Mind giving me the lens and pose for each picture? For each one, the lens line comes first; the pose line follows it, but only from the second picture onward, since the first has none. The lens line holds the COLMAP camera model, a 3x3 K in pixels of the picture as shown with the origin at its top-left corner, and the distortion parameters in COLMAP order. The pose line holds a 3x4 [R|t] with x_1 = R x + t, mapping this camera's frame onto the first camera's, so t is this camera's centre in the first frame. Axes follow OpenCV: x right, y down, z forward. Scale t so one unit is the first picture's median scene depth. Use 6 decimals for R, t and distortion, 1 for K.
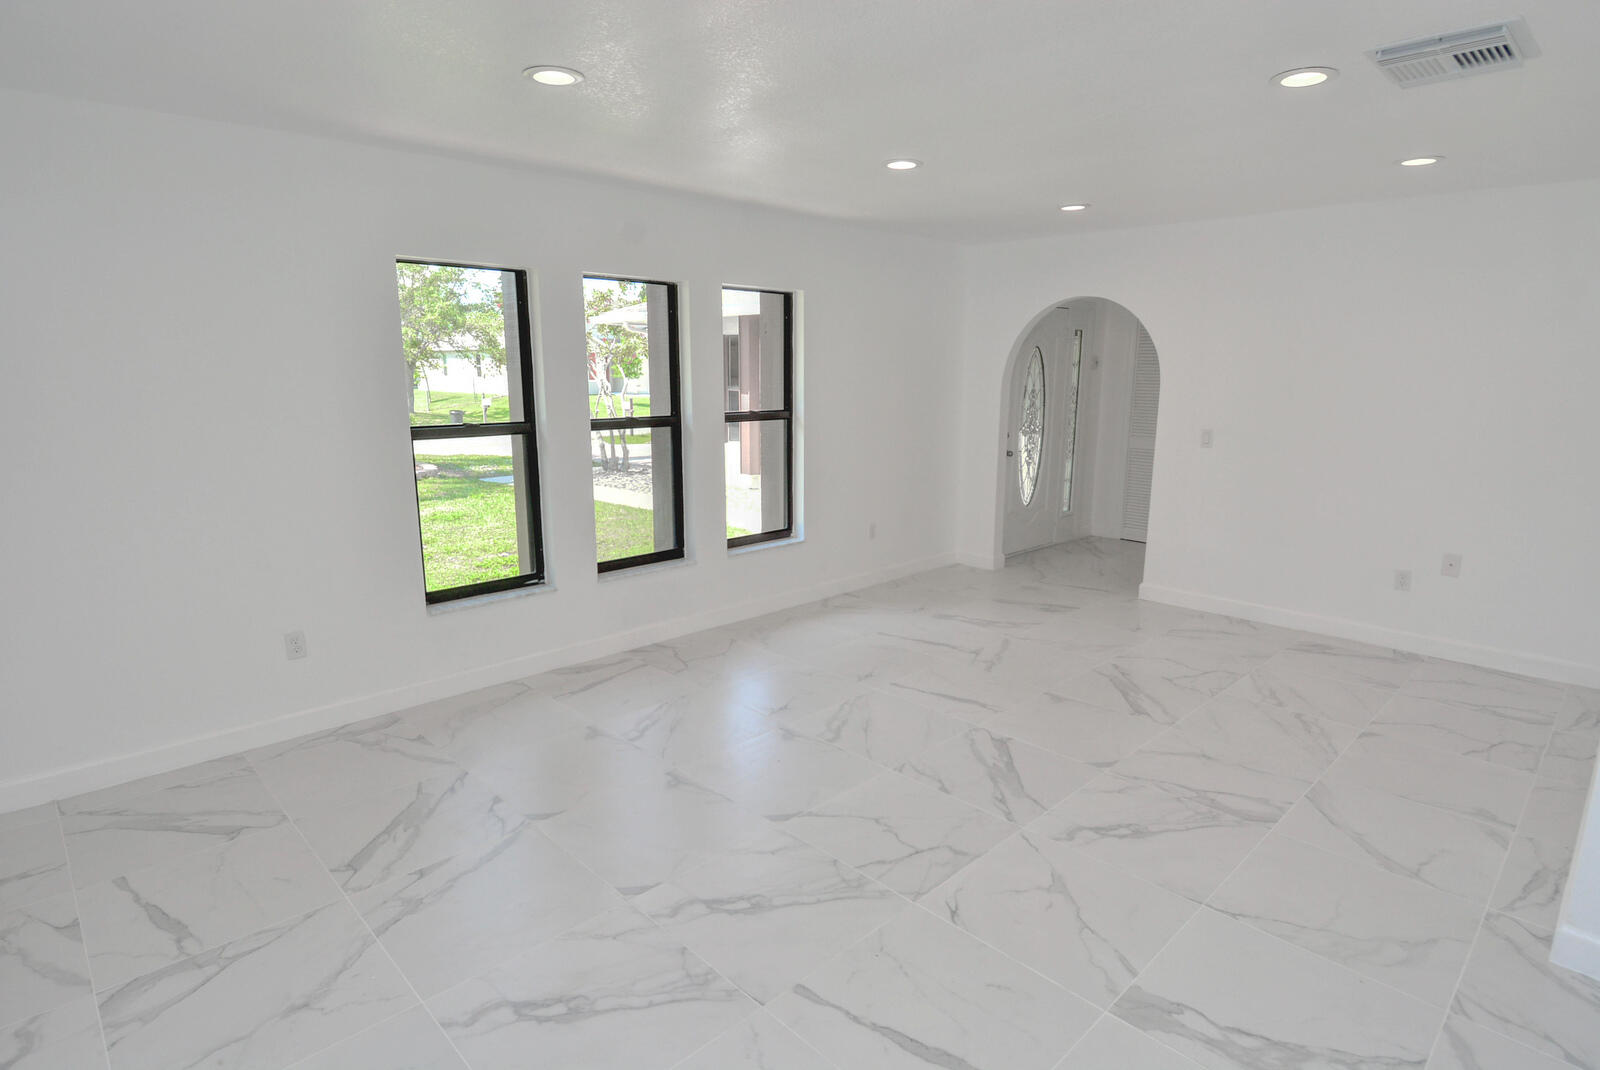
lens RADIAL K [[850.1, 0, 807.8], [0, 850.1, 522.8], [0, 0, 1]] dist [0.018421, -0.028889]
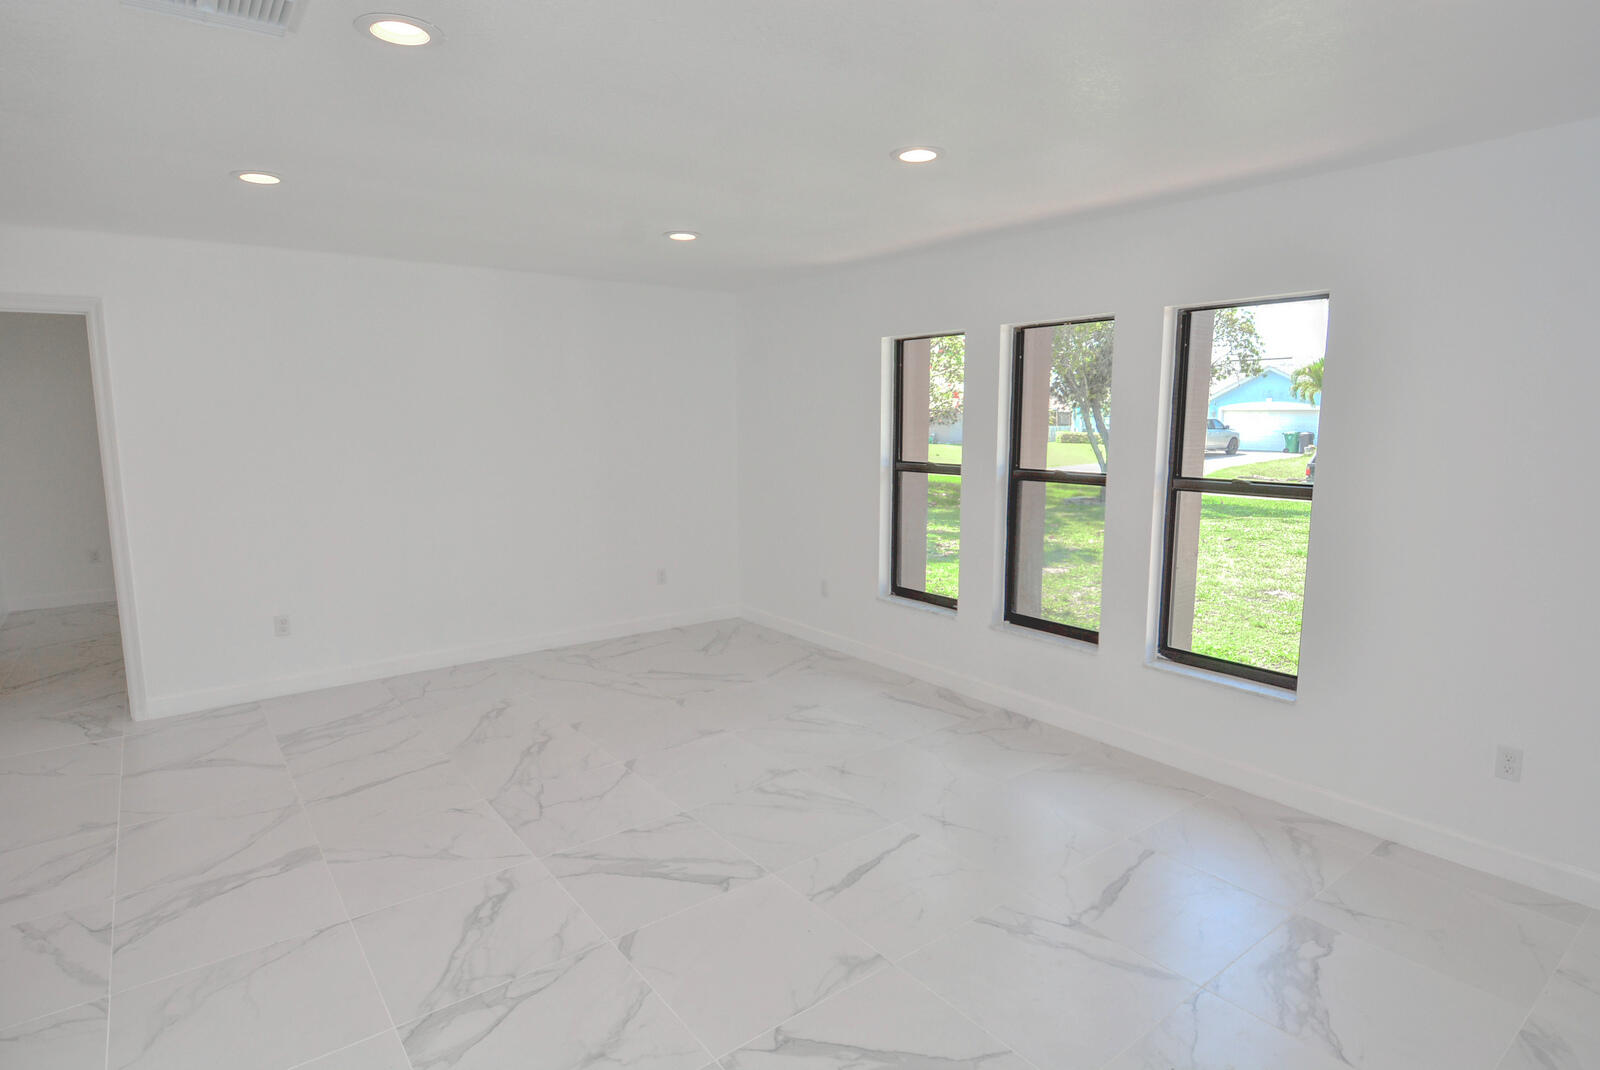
lens RADIAL K [[842.2, 0, 804.2], [0, 842.2, 534.5], [0, 0, 1]] dist [0.016605, -0.027946]
pose [[-0.116934, 0.136854, -0.983665, 0.924830], [-0.177288, 0.971675, 0.156261, -0.191553], [0.977188, 0.192664, -0.089360, 1.053135]]
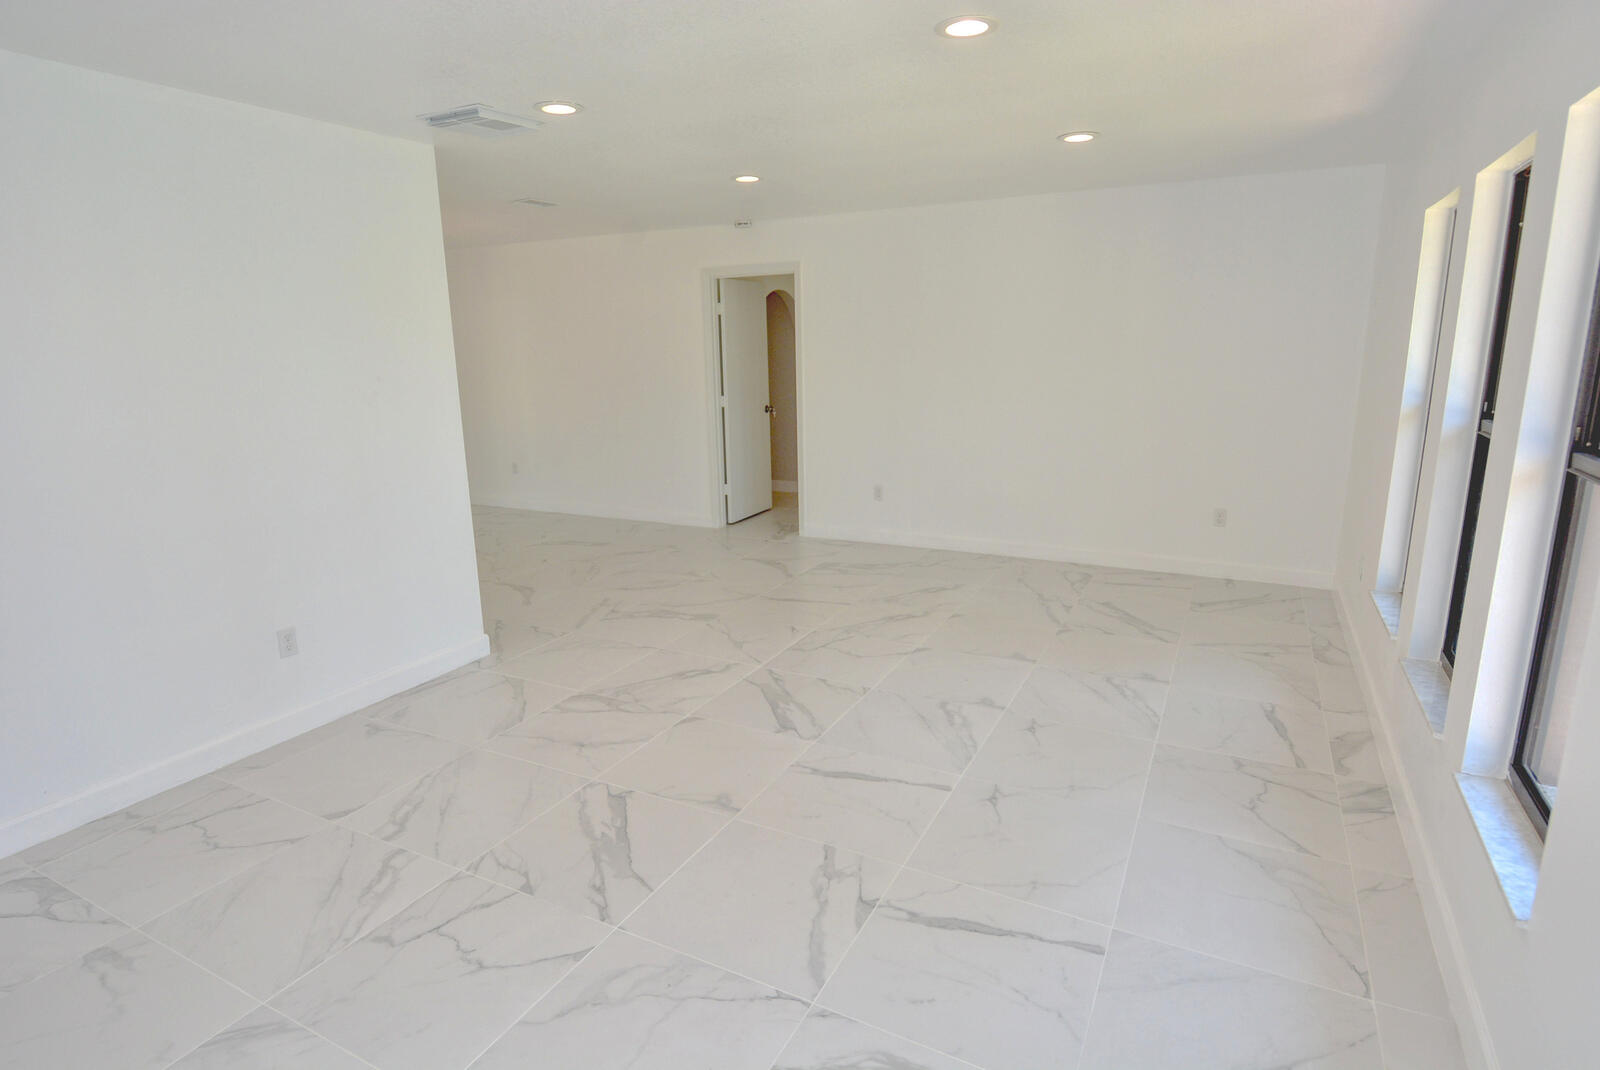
lens RADIAL K [[842.2, 0, 804.2], [0, 842.2, 534.5], [0, 0, 1]] dist [0.016605, -0.027946]
pose [[-0.949714, 0.081104, -0.302433, 0.465872], [-0.043838, 0.921919, 0.384894, -0.306581], [0.310035, 0.378797, -0.872004, 1.708874]]
